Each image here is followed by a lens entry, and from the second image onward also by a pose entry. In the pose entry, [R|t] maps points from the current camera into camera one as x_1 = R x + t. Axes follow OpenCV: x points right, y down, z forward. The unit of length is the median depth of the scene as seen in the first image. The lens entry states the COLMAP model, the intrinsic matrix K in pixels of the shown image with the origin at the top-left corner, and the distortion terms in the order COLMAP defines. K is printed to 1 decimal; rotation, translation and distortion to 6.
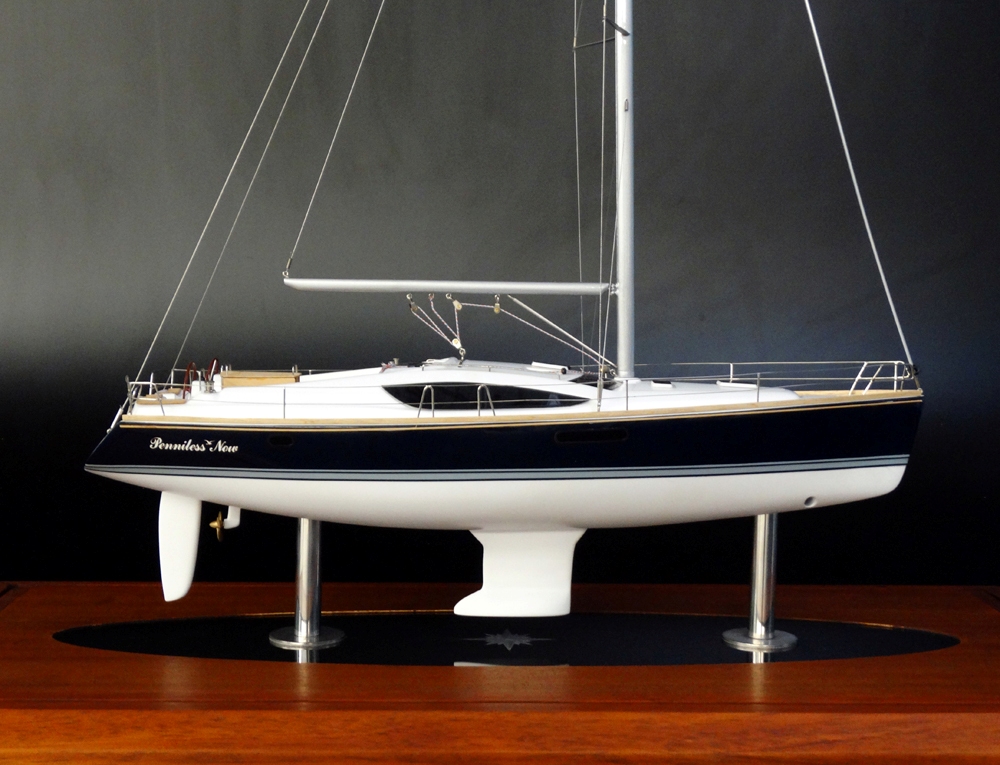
lens RADIAL K [[1426.0, 0, 500.8], [0, 1426.0, 381.7], [0, 0, 1]] dist [0.049104, 0.000000]
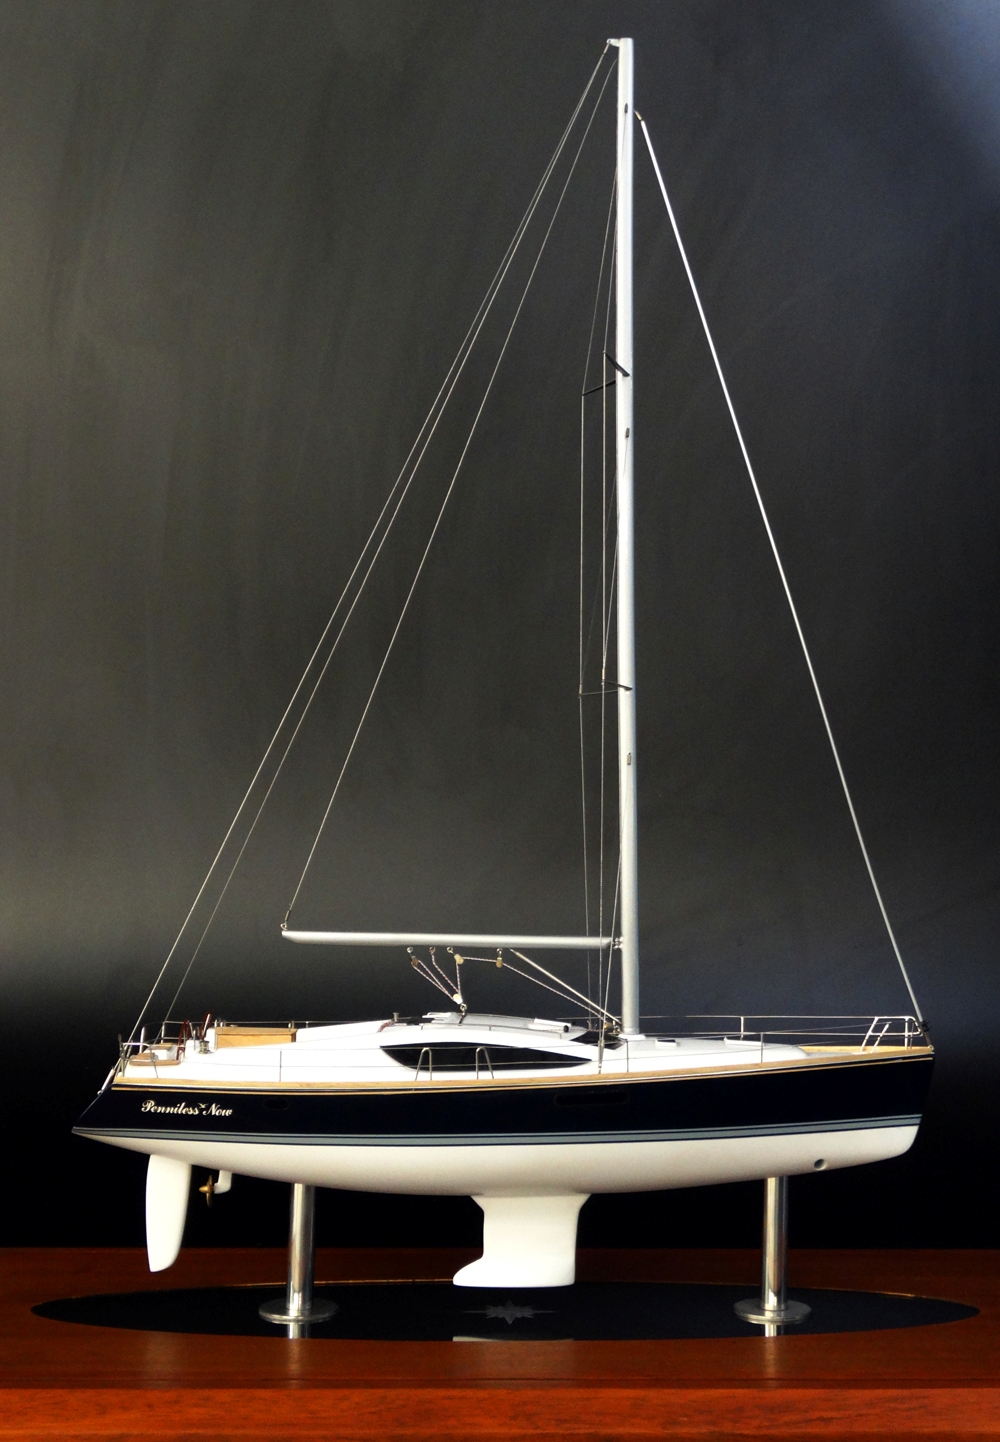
lens RADIAL K [[1727.0, 0, 561.0], [0, 1727.0, 764.7], [0, 0, 1]] dist [0.030496, 0.000000]
pose [[0.999936, 0.000410, 0.011315, 0.026559], [0.000979, 0.992473, -0.122458, -0.041339], [-0.011280, 0.122461, 0.992409, -0.198023]]
